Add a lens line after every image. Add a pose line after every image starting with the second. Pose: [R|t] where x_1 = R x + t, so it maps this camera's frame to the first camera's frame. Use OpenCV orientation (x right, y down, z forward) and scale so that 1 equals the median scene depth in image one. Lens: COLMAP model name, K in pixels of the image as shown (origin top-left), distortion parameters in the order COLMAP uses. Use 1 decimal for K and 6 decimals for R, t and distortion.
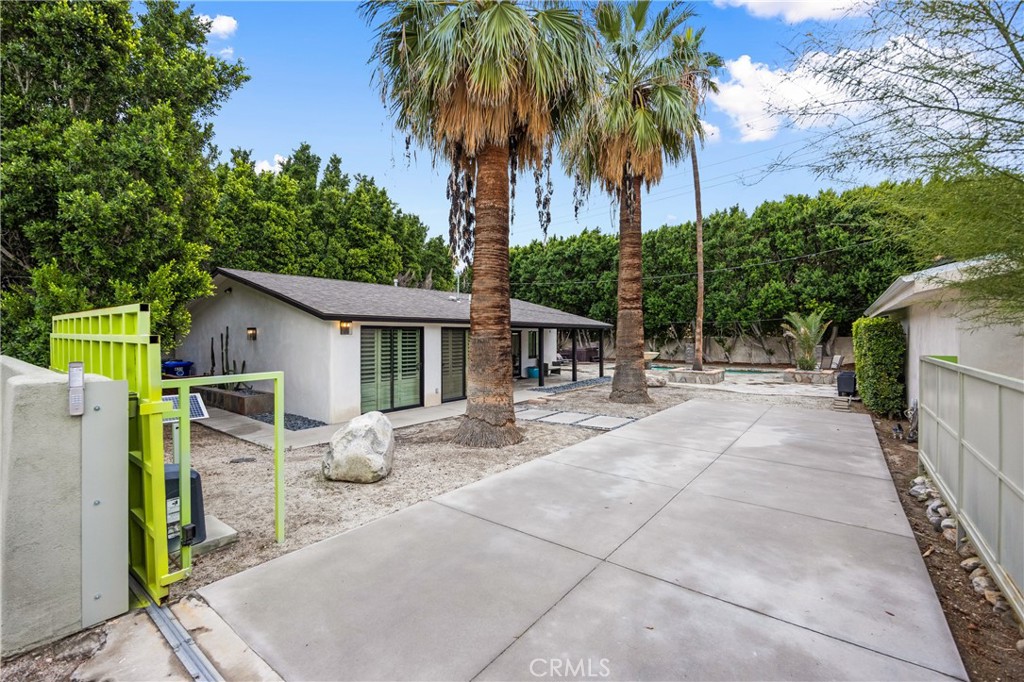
lens RADIAL K [[442.6, 0, 511.2], [0, 442.6, 339.4], [0, 0, 1]] dist [-0.005254, 0.000098]
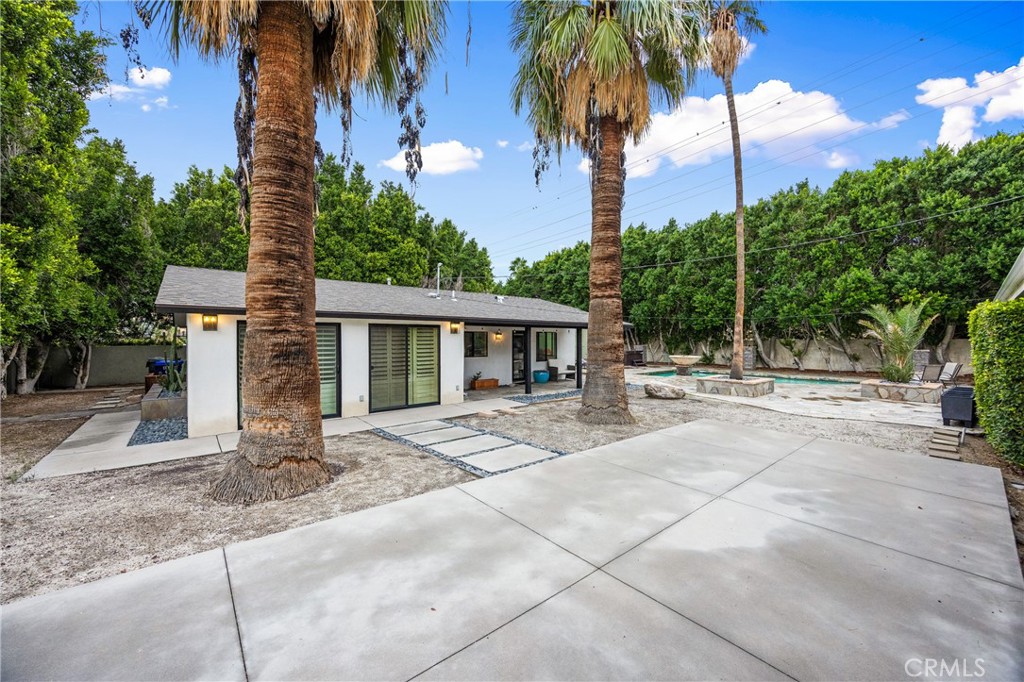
lens RADIAL K [[391.0, 0, 511.3], [0, 391.0, 343.5], [0, 0, 1]] dist [-0.000216, -0.000731]
pose [[0.975047, 0.002553, -0.221984, 0.163181], [-0.002526, 0.999997, 0.000404, 0.005493], [0.221984, 0.000167, 0.975050, 0.194250]]
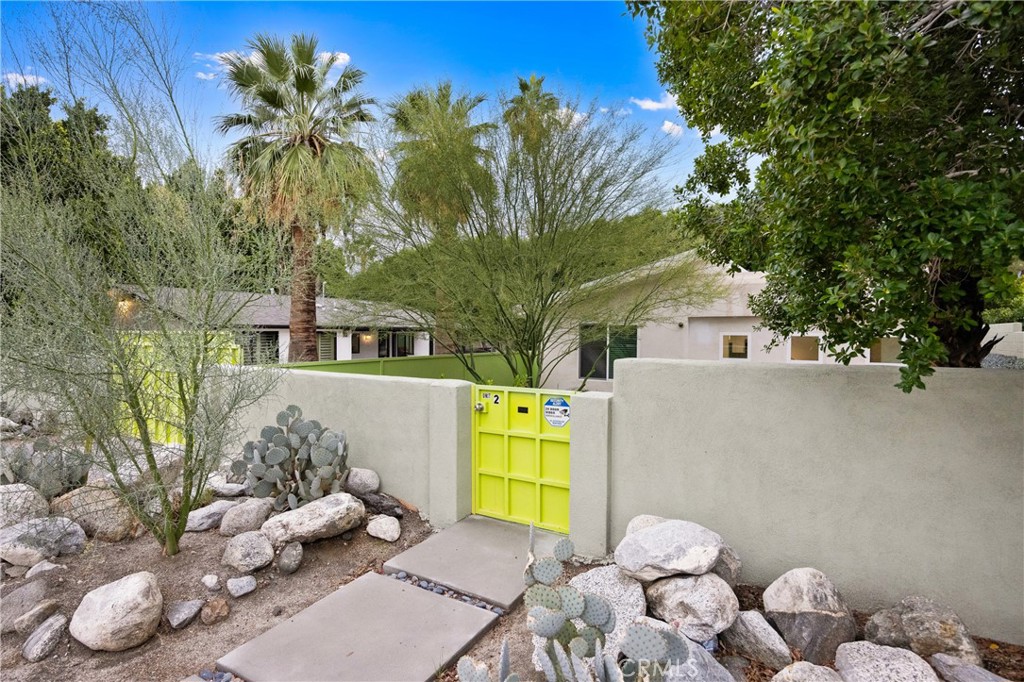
lens RADIAL K [[529.1, 0, 511.4], [0, 529.1, 339.9], [0, 0, 1]] dist [0.001496, -0.000287]
pose [[0.995908, 0.004448, 0.090264, 0.201857], [-0.004574, 0.999989, 0.001193, -0.004505], [-0.090258, -0.001601, 0.995917, -0.365549]]
